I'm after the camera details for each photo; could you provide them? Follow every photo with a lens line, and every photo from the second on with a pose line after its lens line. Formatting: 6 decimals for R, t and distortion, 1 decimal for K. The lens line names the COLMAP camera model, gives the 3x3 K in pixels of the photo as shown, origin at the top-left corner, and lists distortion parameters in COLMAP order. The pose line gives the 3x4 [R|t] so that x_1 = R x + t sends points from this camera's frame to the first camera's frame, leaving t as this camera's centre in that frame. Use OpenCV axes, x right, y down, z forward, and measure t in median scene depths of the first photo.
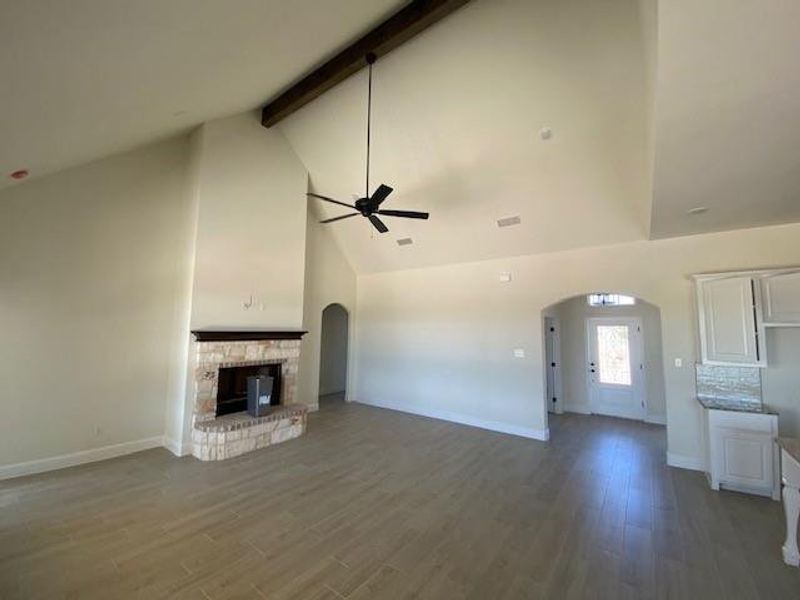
lens RADIAL K [[328.0, 0, 400.0], [0, 328.0, 300.0], [0, 0, 1]] dist [-0.000906, -0.000056]
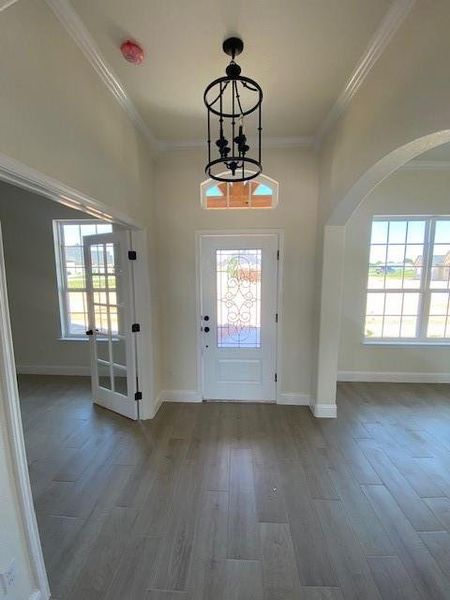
lens RADIAL K [[246.0, 0, 225.0], [0, 246.0, 300.0], [0, 0, 1]] dist [-0.000906, -0.000056]
pose [[0.850192, -0.091215, 0.518510, 0.247151], [-0.029063, 0.975243, 0.219216, 0.045009], [-0.525670, -0.201446, 0.826493, 0.397878]]
